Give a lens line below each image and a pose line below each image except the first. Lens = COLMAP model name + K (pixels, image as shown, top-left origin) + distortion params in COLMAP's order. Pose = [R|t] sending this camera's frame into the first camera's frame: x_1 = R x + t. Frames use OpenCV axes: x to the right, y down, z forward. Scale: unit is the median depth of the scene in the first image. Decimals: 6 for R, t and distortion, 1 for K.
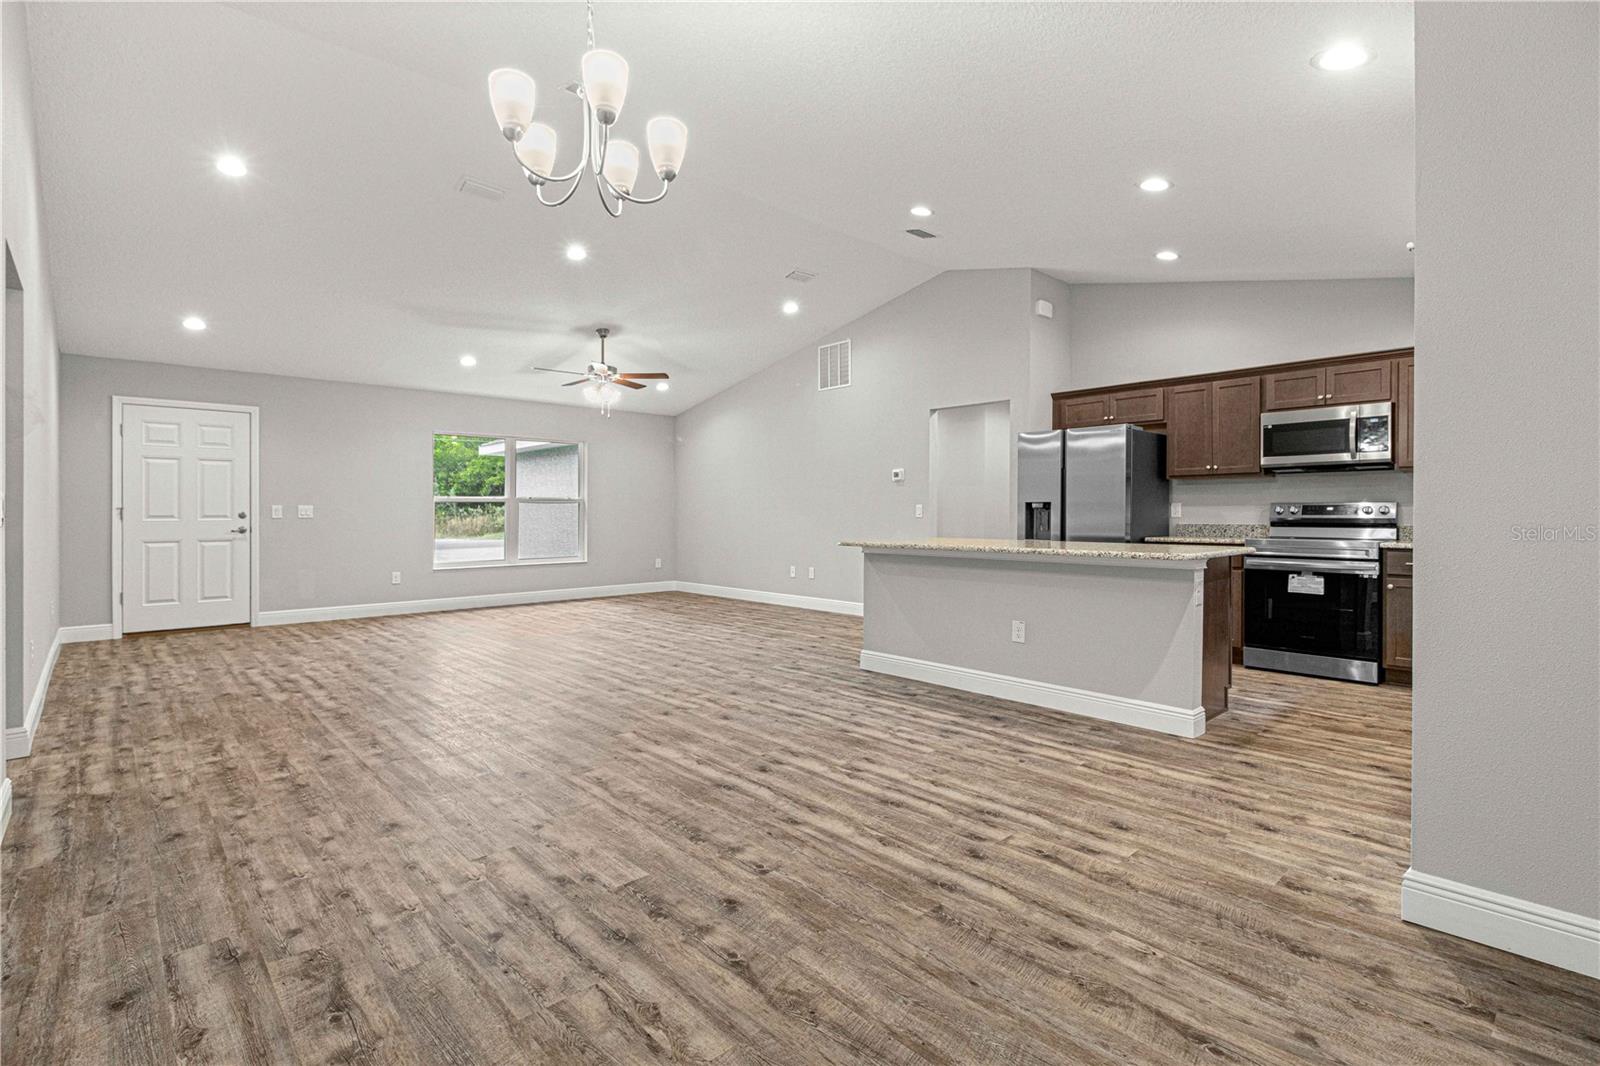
lens RADIAL K [[742.7, 0, 804.9], [0, 742.7, 527.7], [0, 0, 1]] dist [0.022587, -0.015113]
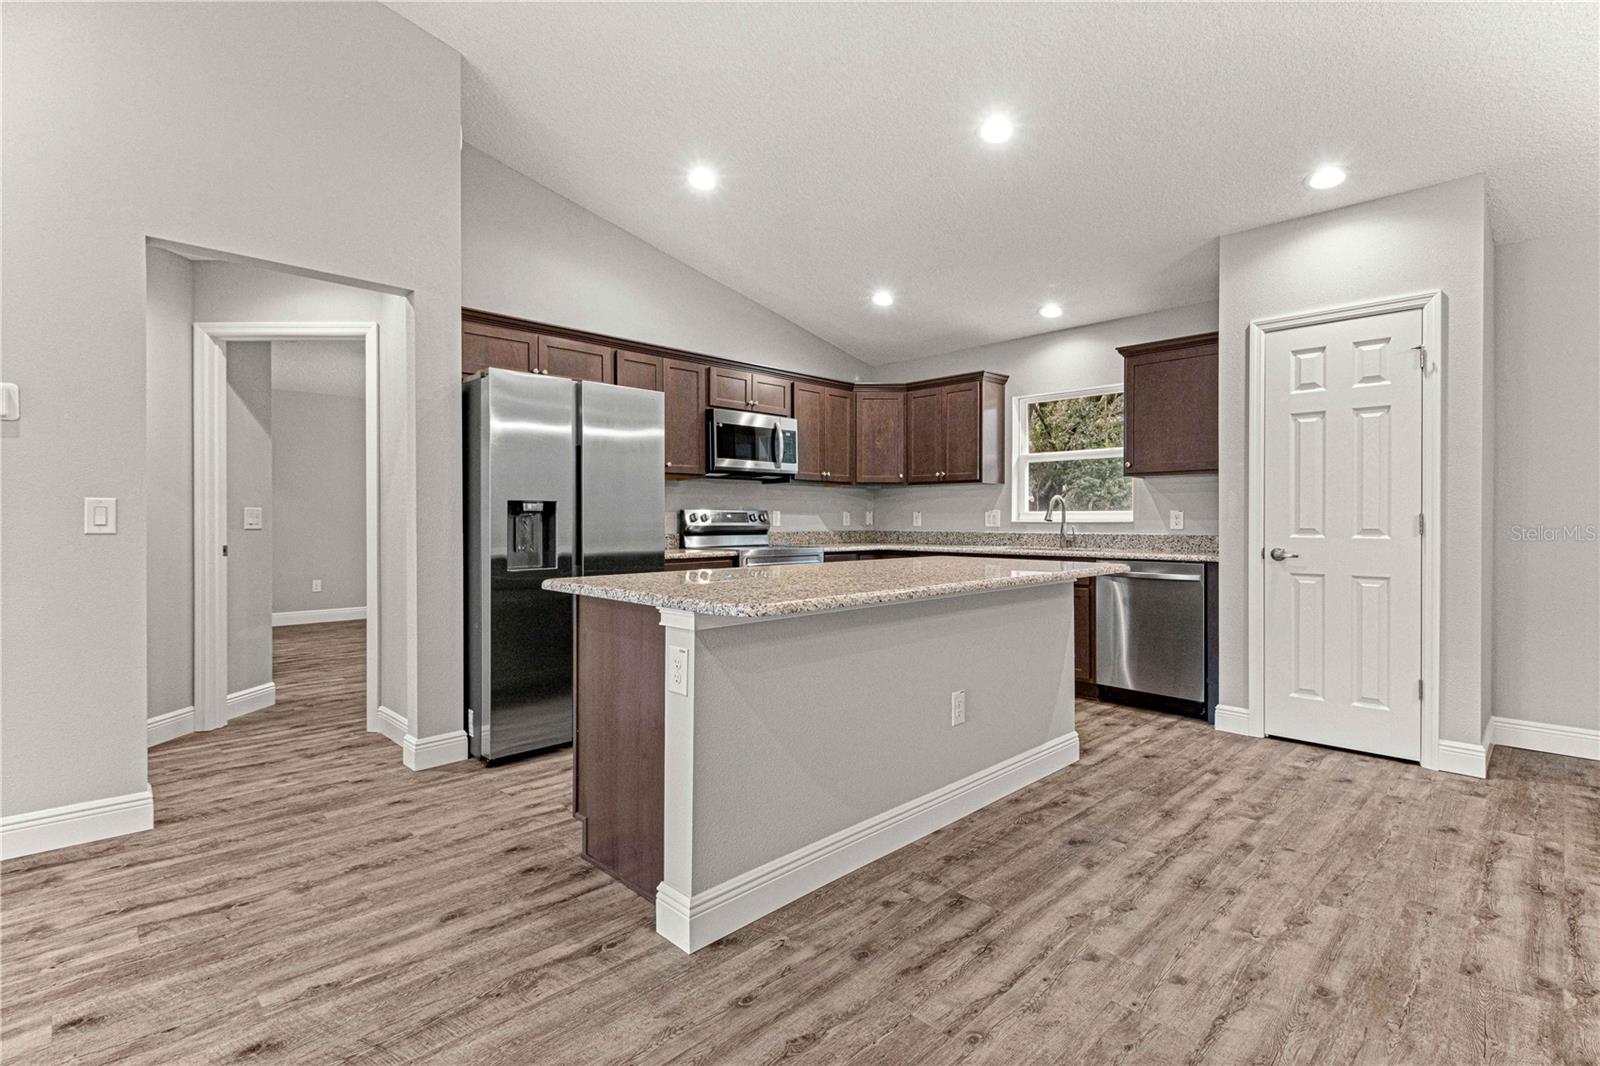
lens RADIAL K [[728.8, 0, 832.3], [0, 728.8, 530.6], [0, 0, 1]] dist [0.011189, -0.009347]
pose [[-0.024040, -0.016222, 0.999579, -0.442939], [0.015438, 0.999743, 0.016596, -0.033483], [-0.999592, 0.015830, -0.023783, 1.485354]]
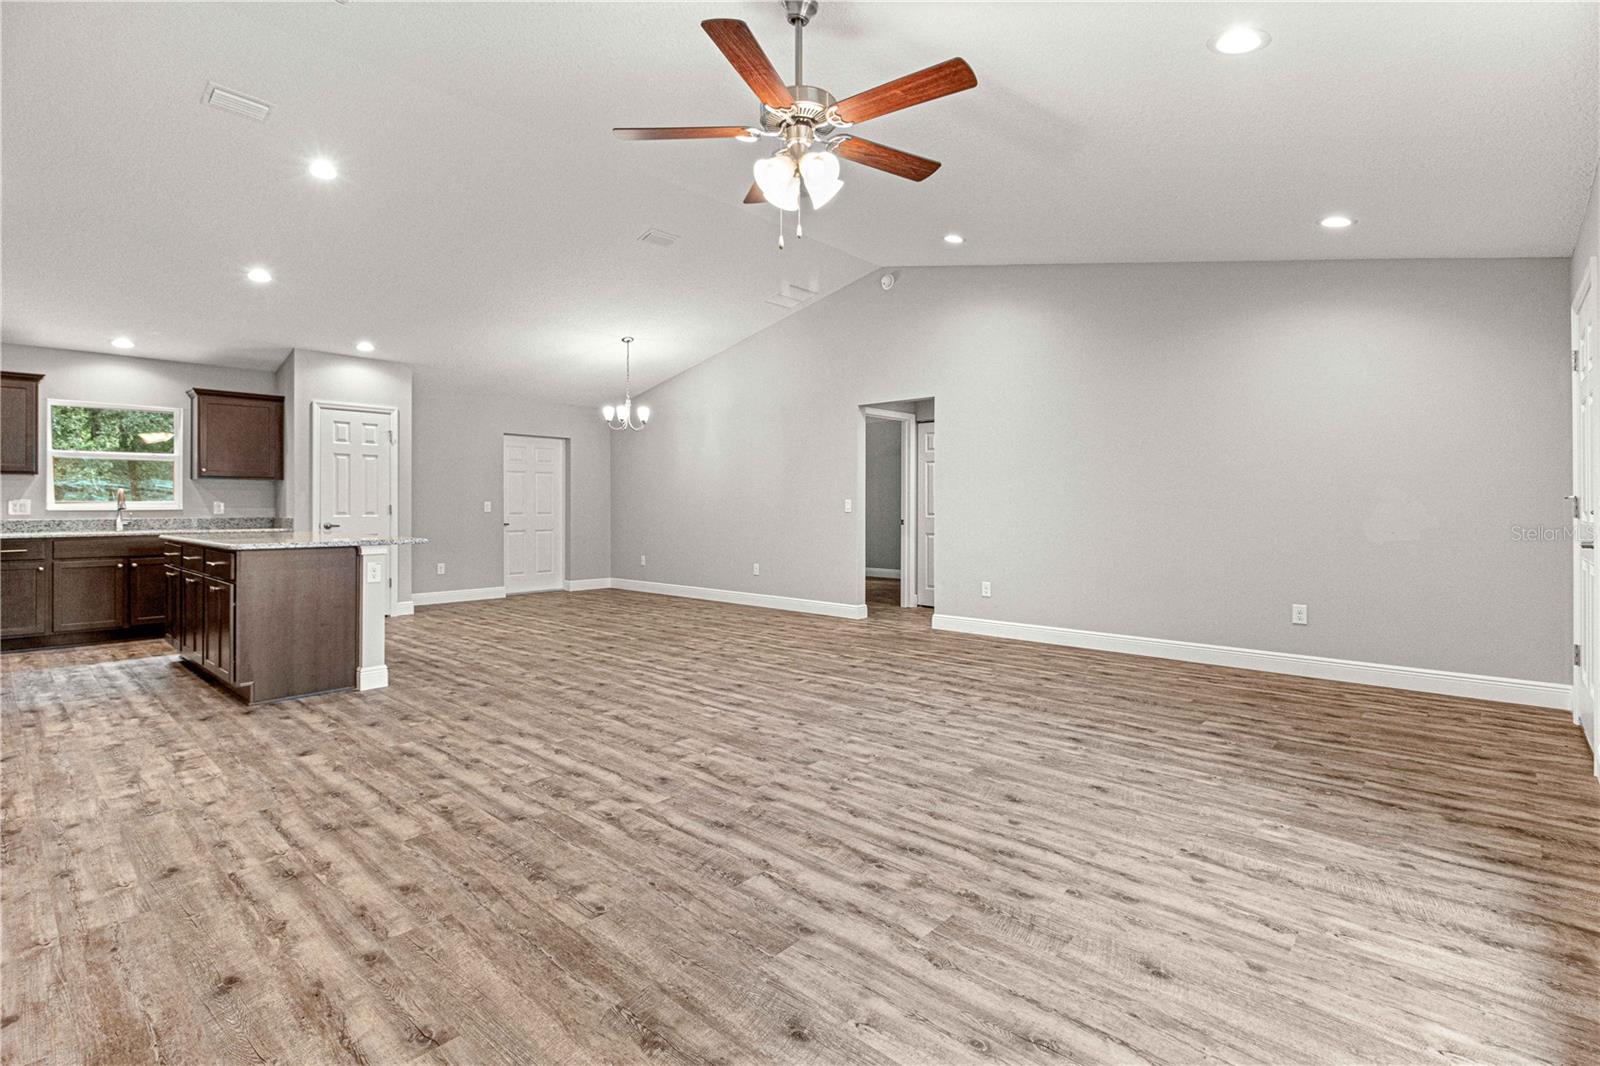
lens RADIAL K [[742.7, 0, 804.9], [0, 742.7, 527.7], [0, 0, 1]] dist [0.022587, -0.015113]
pose [[-0.996645, 0.004055, -0.081740, -0.509032], [0.000426, 0.999015, 0.044362, -0.048990], [0.081839, 0.044178, -0.995666, 2.472553]]
